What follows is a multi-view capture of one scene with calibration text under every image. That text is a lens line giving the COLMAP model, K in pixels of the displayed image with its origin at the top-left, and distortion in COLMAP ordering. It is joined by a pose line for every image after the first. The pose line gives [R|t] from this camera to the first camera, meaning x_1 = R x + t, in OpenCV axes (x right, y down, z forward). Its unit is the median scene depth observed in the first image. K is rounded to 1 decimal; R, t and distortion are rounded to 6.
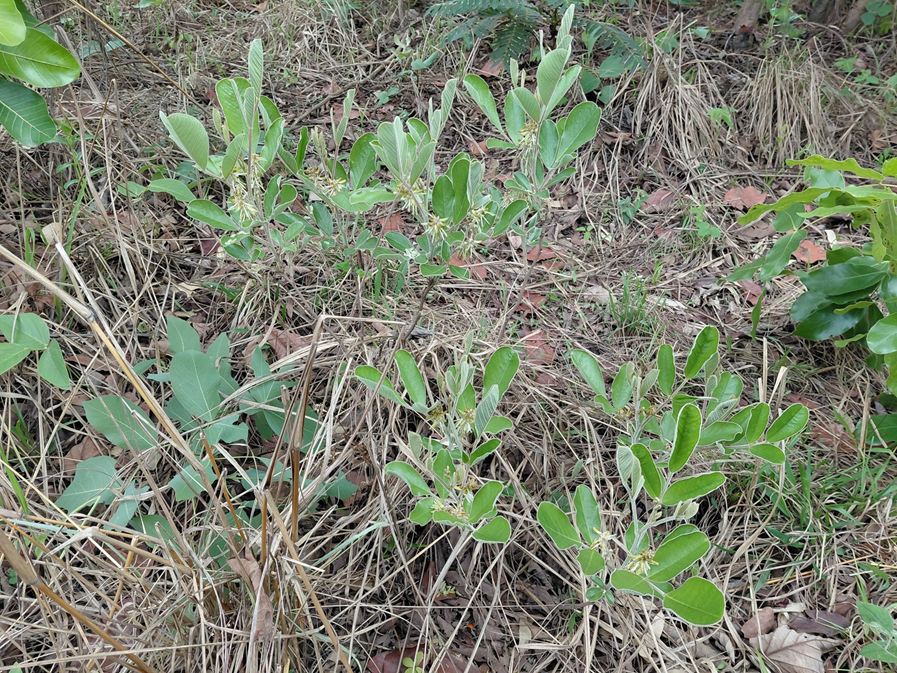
lens RADIAL K [[659.8, 0, 449.1], [0, 659.8, 338.4], [0, 0, 1]] dist [-0.009043, 0.001426]
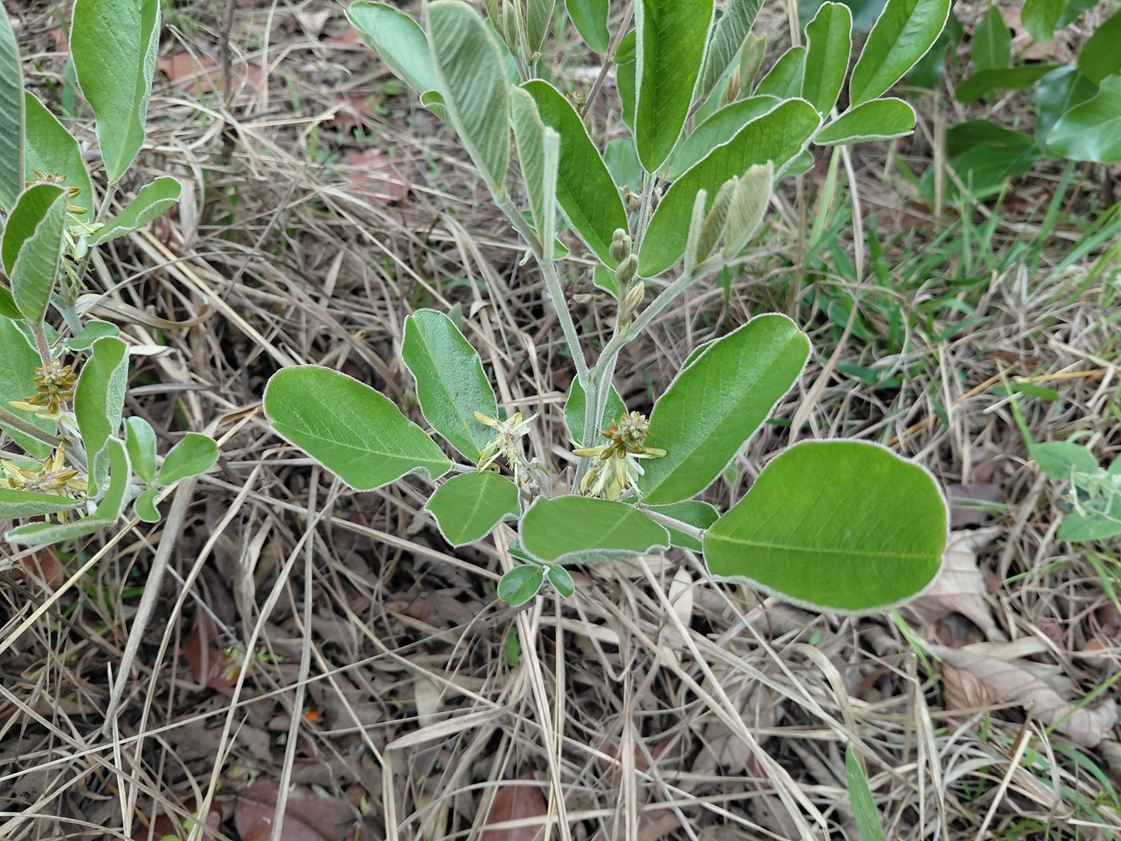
lens RADIAL K [[824.6, 0, 559.8], [0, 824.6, 419.8], [0, 0, 1]] dist [-0.009043, 0.001426]
pose [[0.946422, -0.245933, 0.209290, 0.128180], [0.207965, 0.959974, 0.187616, 0.164688], [-0.247054, -0.134039, 0.959686, 0.427578]]
